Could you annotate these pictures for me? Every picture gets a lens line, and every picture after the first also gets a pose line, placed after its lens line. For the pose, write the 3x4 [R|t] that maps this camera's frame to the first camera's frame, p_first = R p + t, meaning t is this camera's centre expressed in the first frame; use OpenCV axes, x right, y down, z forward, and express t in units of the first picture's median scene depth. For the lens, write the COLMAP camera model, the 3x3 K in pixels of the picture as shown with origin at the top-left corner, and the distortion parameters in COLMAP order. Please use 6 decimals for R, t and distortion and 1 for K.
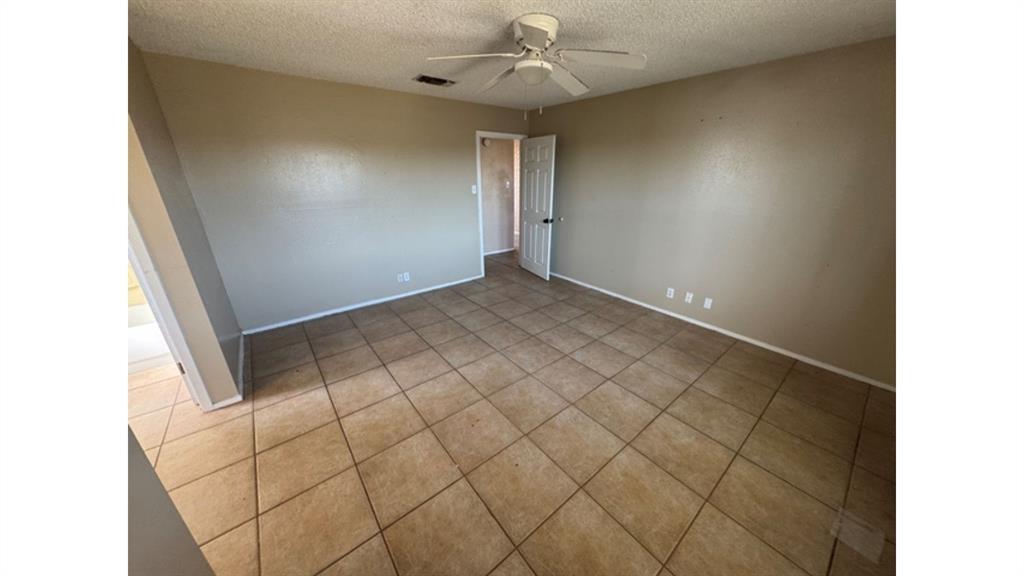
lens RADIAL K [[308.7, 0, 512.0], [0, 308.7, 288.0], [0, 0, 1]] dist [-0.001886, 0.000033]
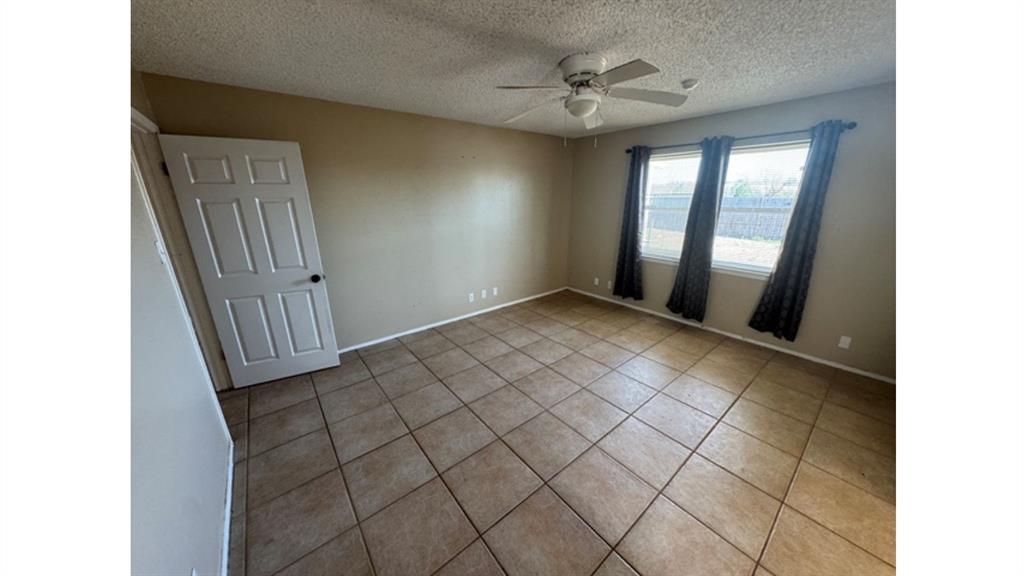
lens RADIAL K [[308.7, 0, 512.0], [0, 308.7, 288.0], [0, 0, 1]] dist [-0.001886, 0.000033]
pose [[0.001116, -0.293605, 0.955926, -0.680682], [0.365291, 0.889985, 0.272926, -0.317988], [-0.930893, 0.348887, 0.108245, 0.808602]]
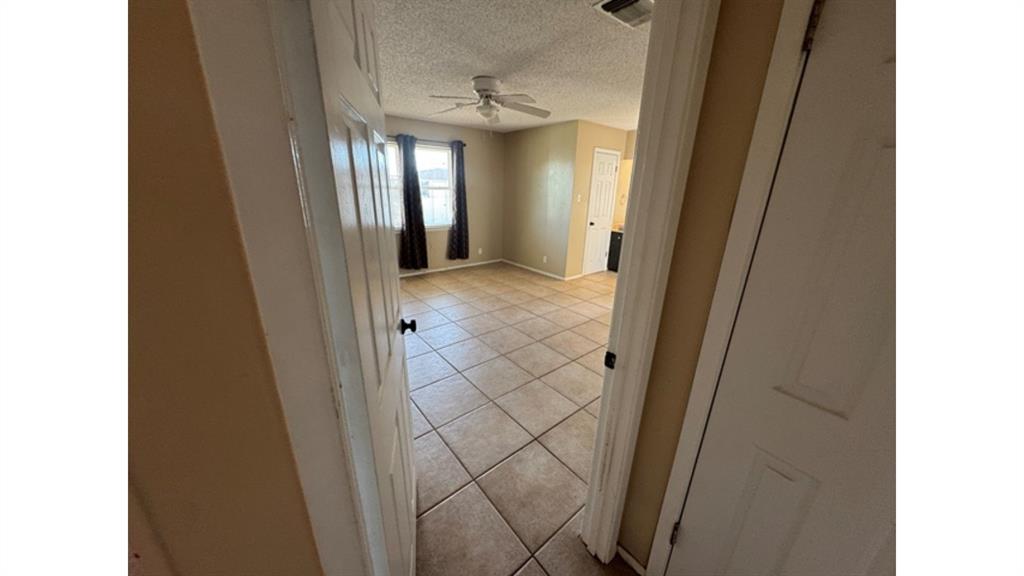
lens RADIAL K [[308.7, 0, 512.0], [0, 308.7, 288.0], [0, 0, 1]] dist [-0.001886, 0.000033]
pose [[-0.999601, -0.022082, -0.017618, -0.027692], [-0.028248, 0.777192, 0.628629, -0.602042], [-0.000189, 0.628875, -0.777506, 1.681355]]
